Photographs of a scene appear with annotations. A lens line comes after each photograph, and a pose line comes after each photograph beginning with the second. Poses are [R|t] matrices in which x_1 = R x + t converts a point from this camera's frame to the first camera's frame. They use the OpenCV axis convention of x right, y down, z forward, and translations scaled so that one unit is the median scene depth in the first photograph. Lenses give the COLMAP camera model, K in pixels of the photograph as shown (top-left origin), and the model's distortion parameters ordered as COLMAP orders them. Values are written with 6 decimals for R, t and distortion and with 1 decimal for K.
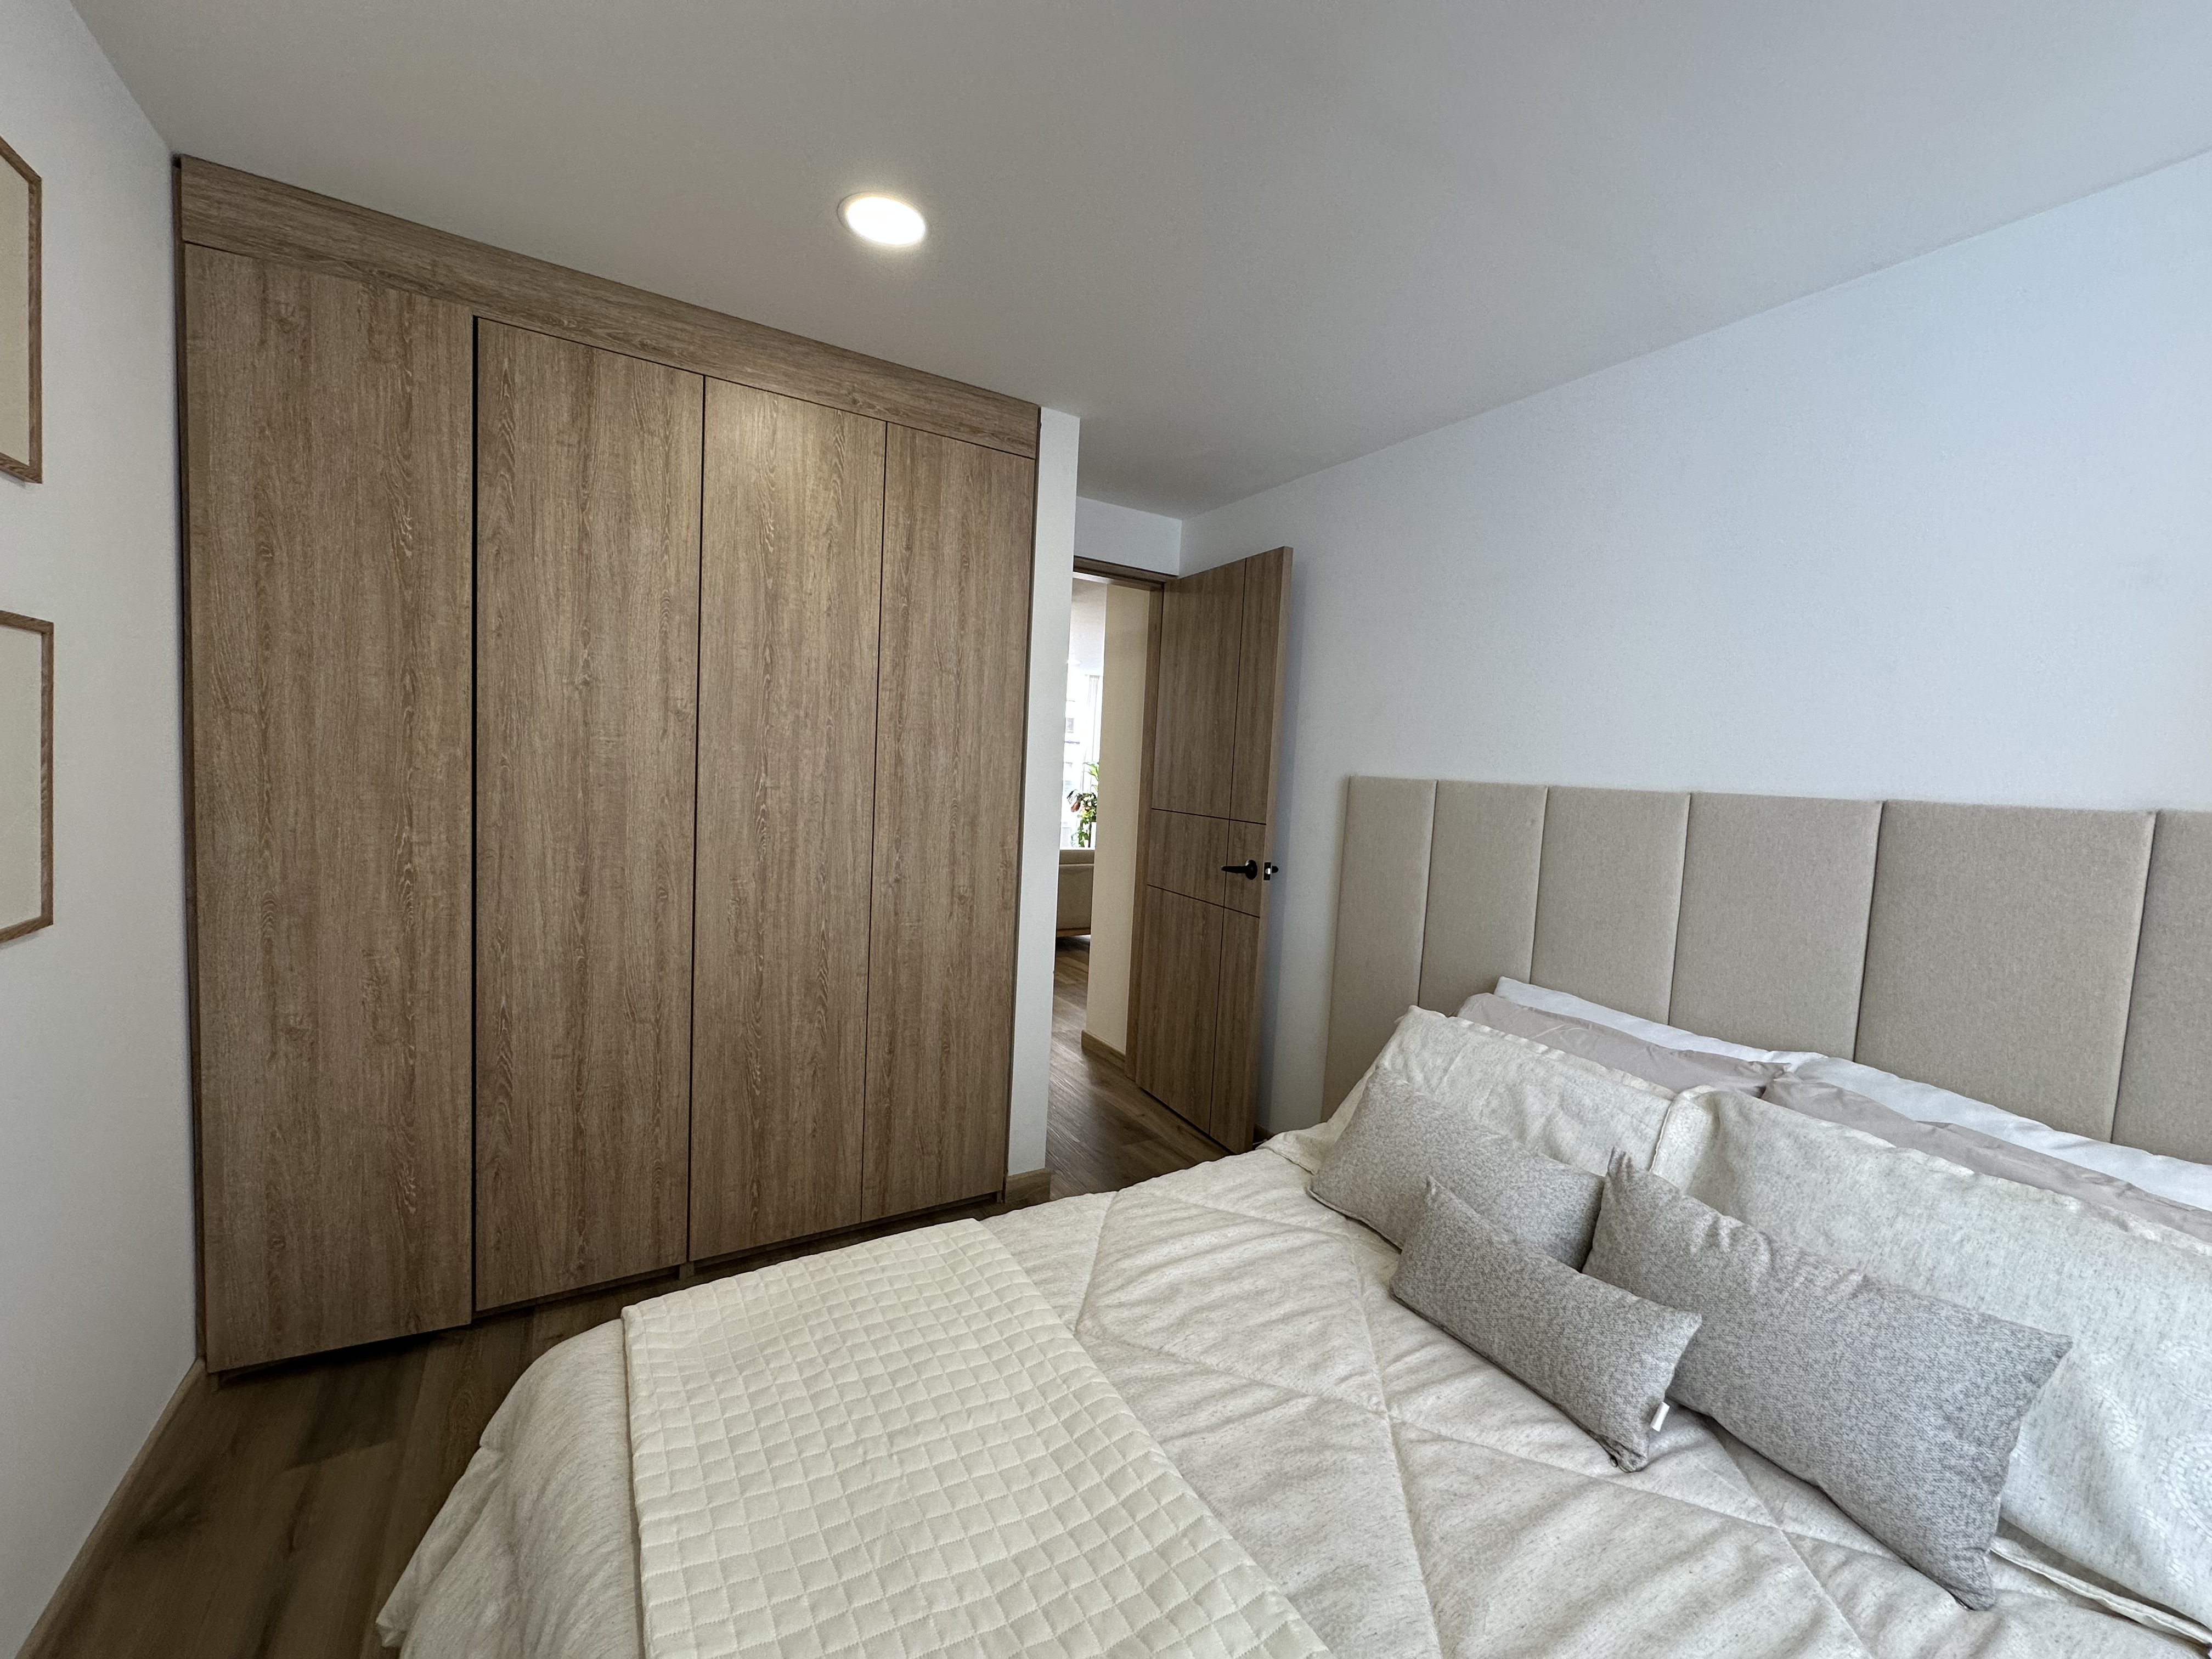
lens RADIAL K [[897.4, 0, 1106.0], [0, 897.4, 829.5], [0, 0, 1]] dist [-0.003415, -0.000535]
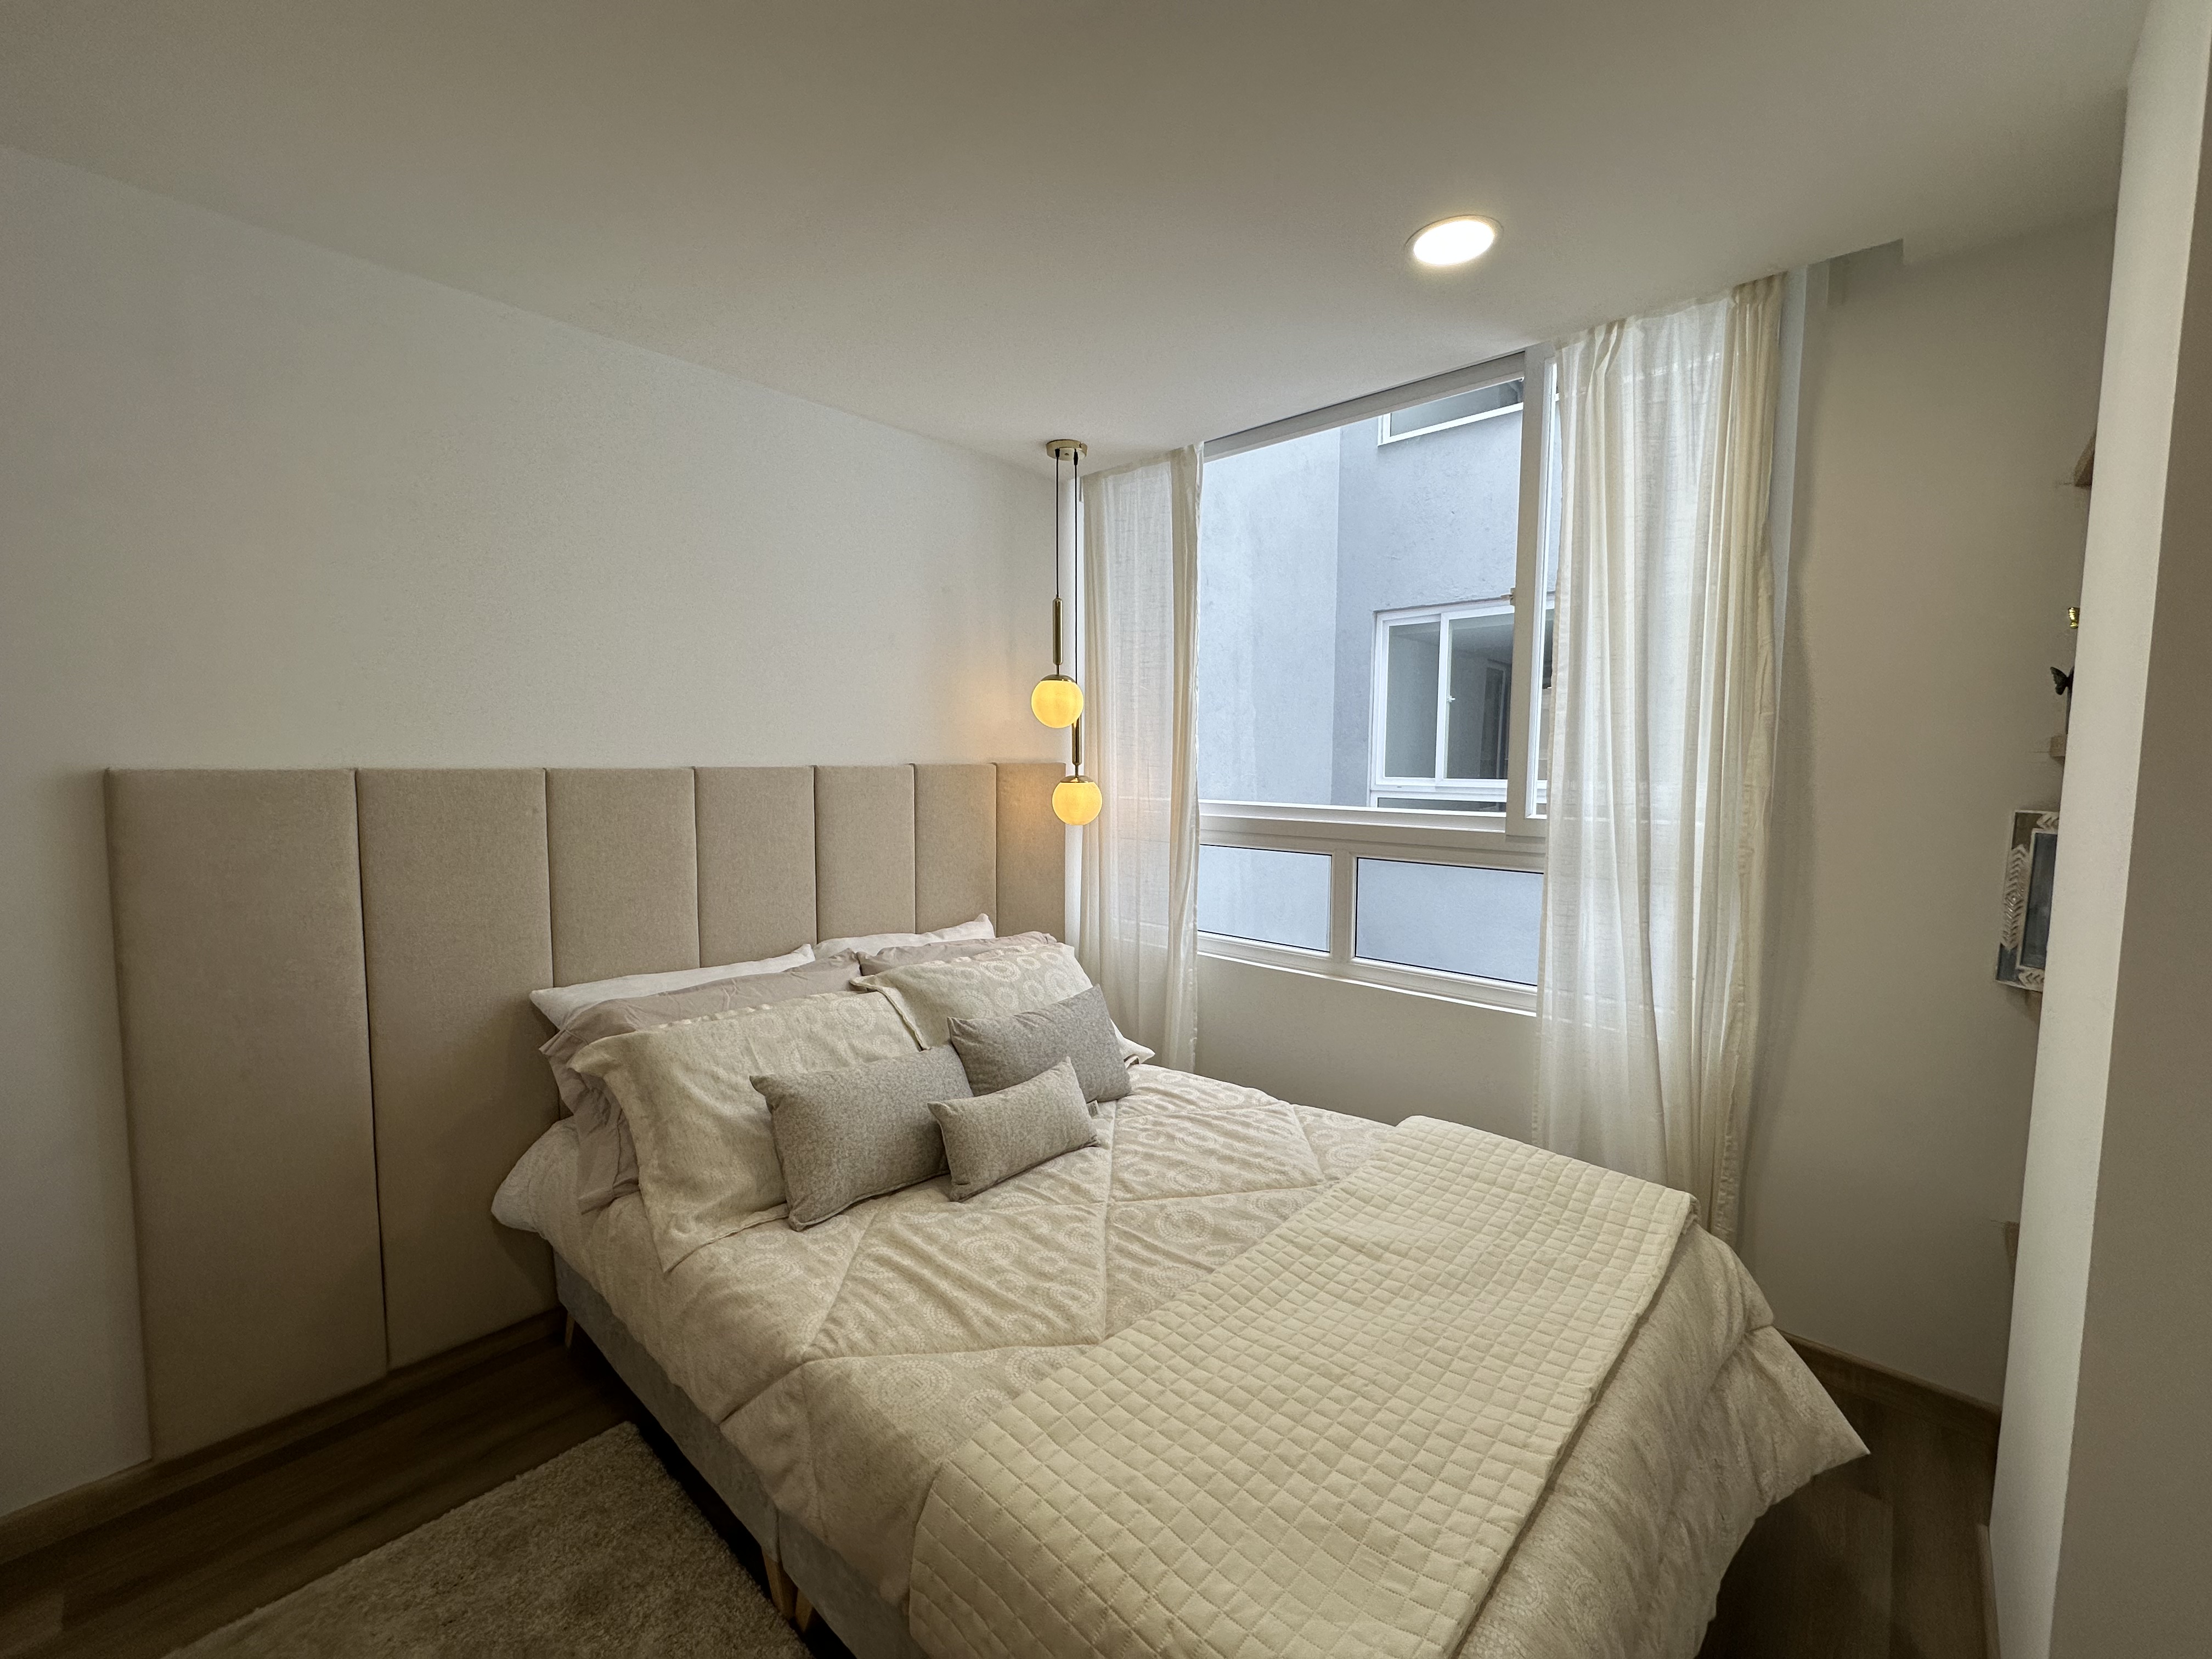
lens RADIAL K [[887.2, 0, 1106.0], [0, 887.2, 829.5], [0, 0, 1]] dist [-0.001286, 0.000339]
pose [[-0.280566, -0.135154, 0.950272, -0.617100], [0.046652, 0.986946, 0.154144, -0.117222], [-0.958700, 0.087580, -0.270599, 0.822304]]
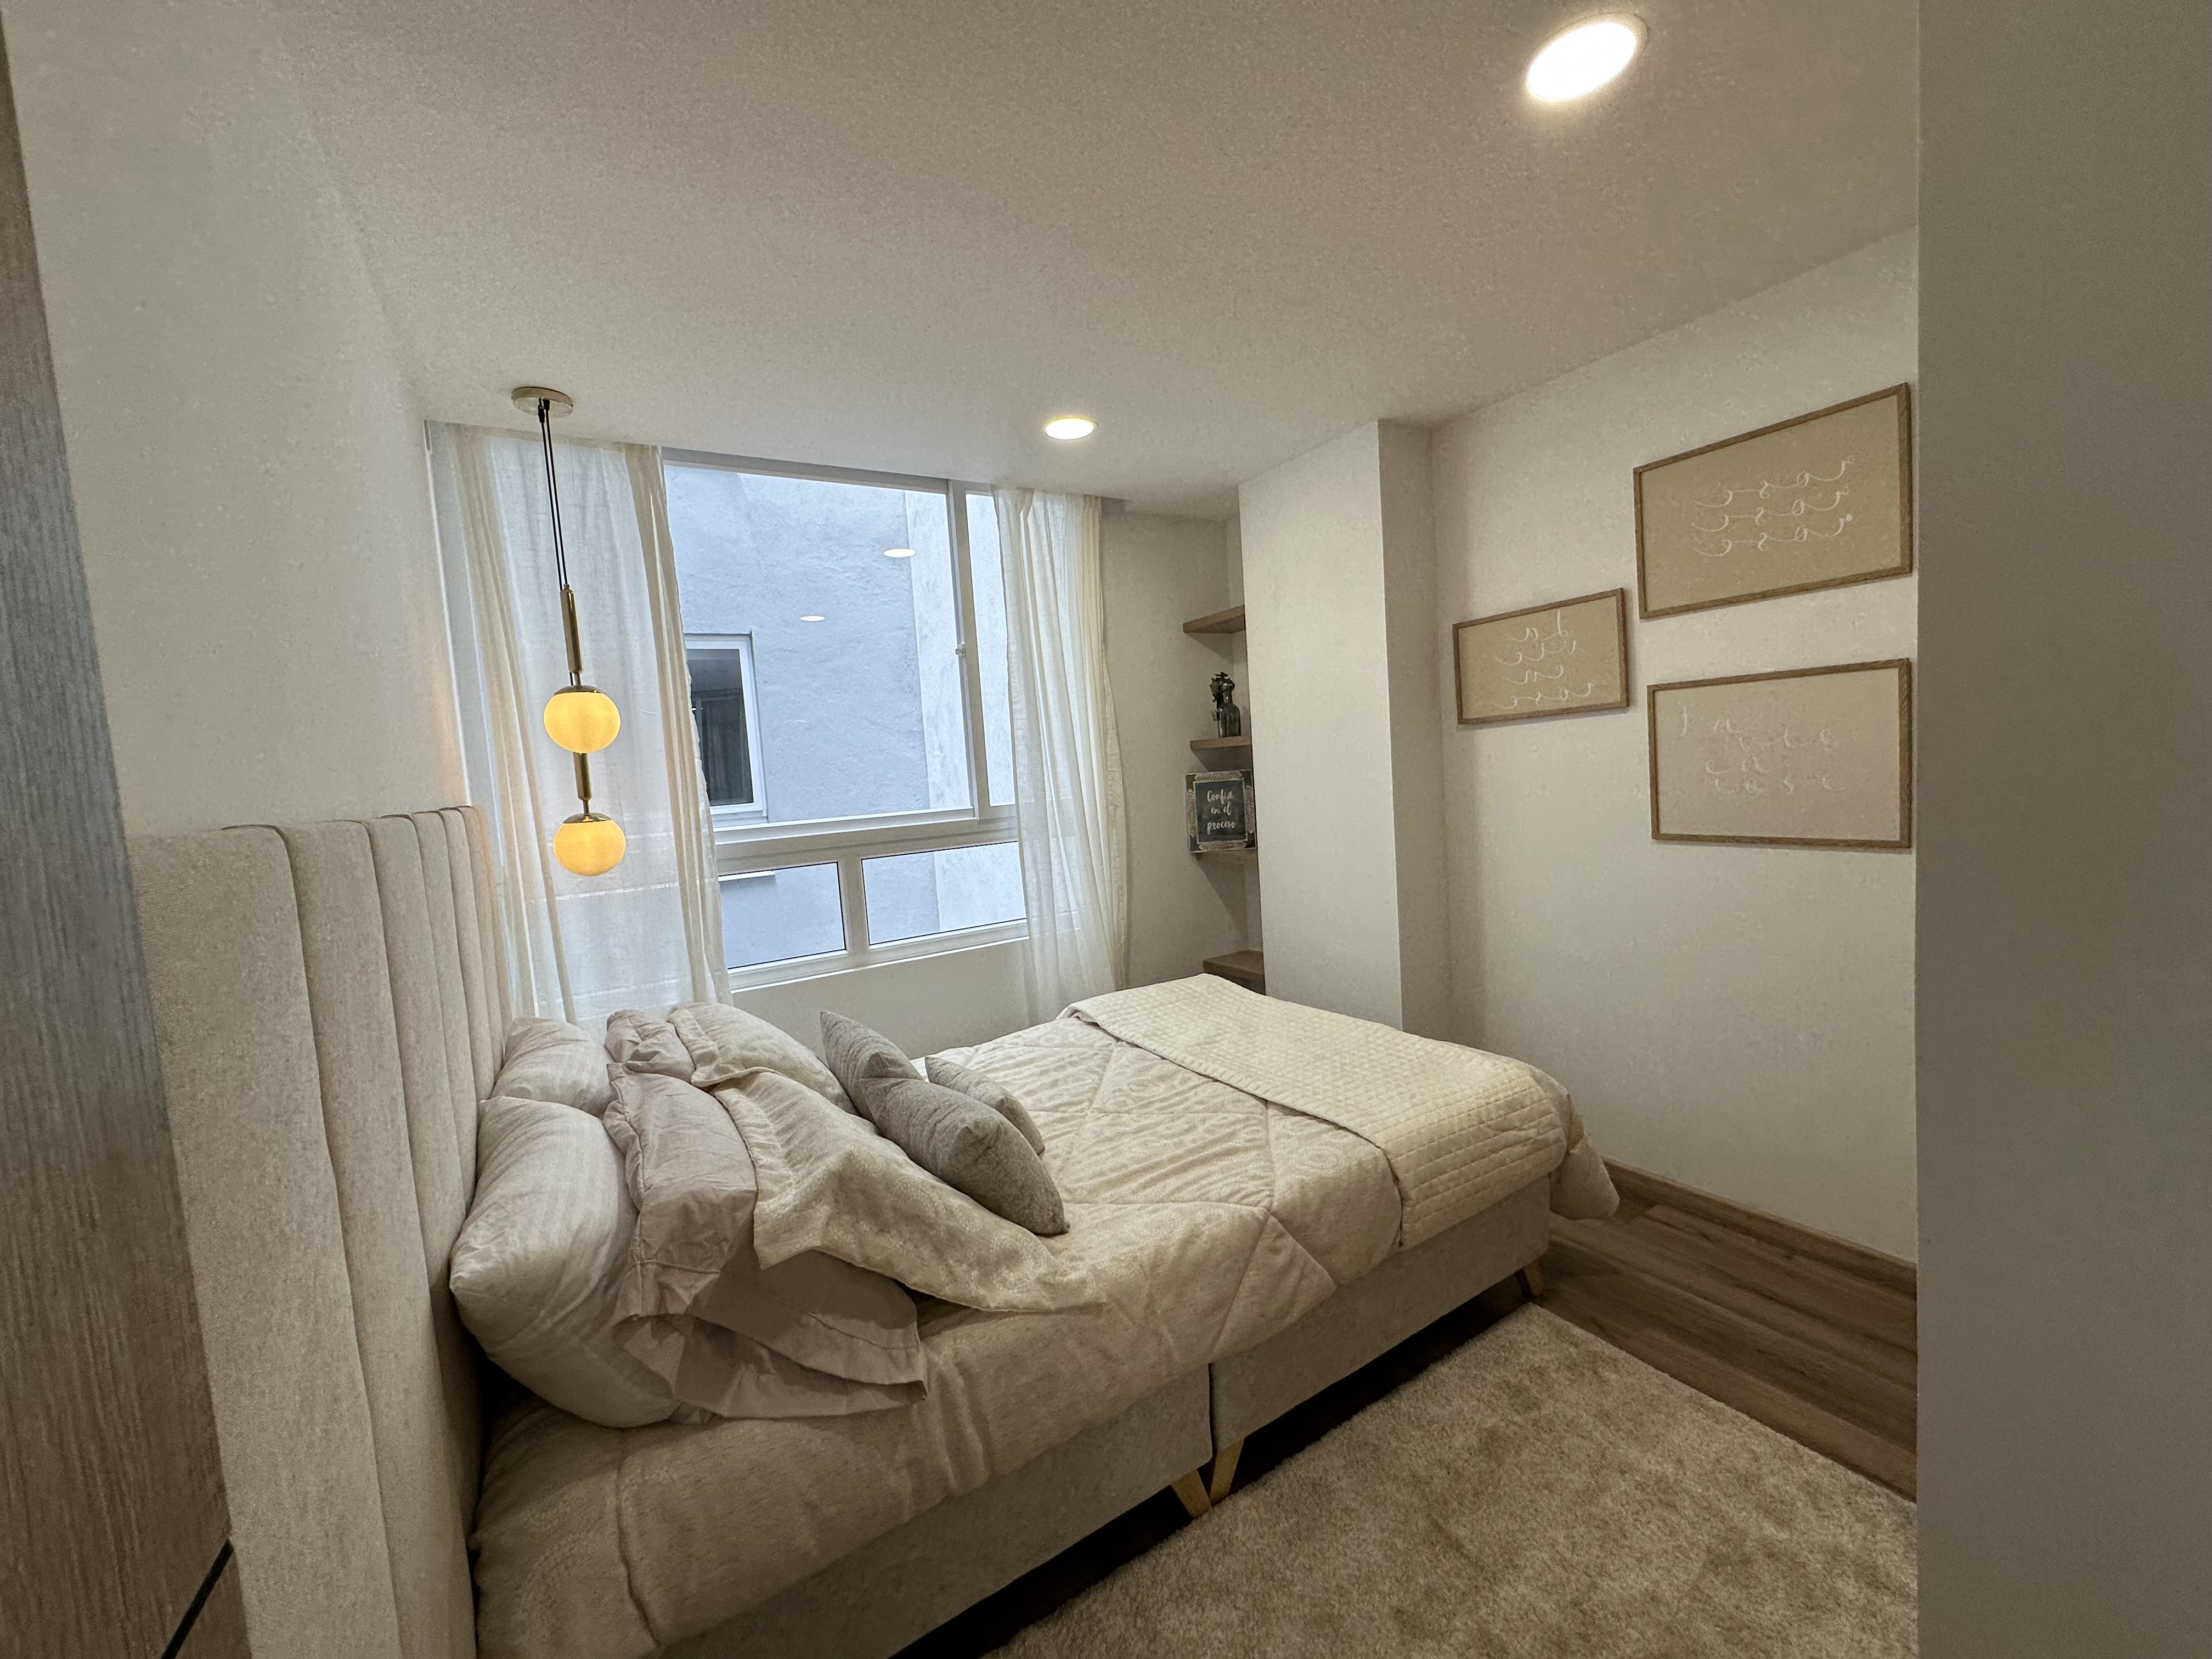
lens RADIAL K [[887.2, 0, 1106.0], [0, 887.2, 829.5], [0, 0, 1]] dist [-0.001286, 0.000339]
pose [[-0.999783, 0.014766, -0.014666, 0.135501], [0.012537, 0.989807, 0.141864, -0.117284], [0.016612, 0.141650, -0.989777, 1.627075]]
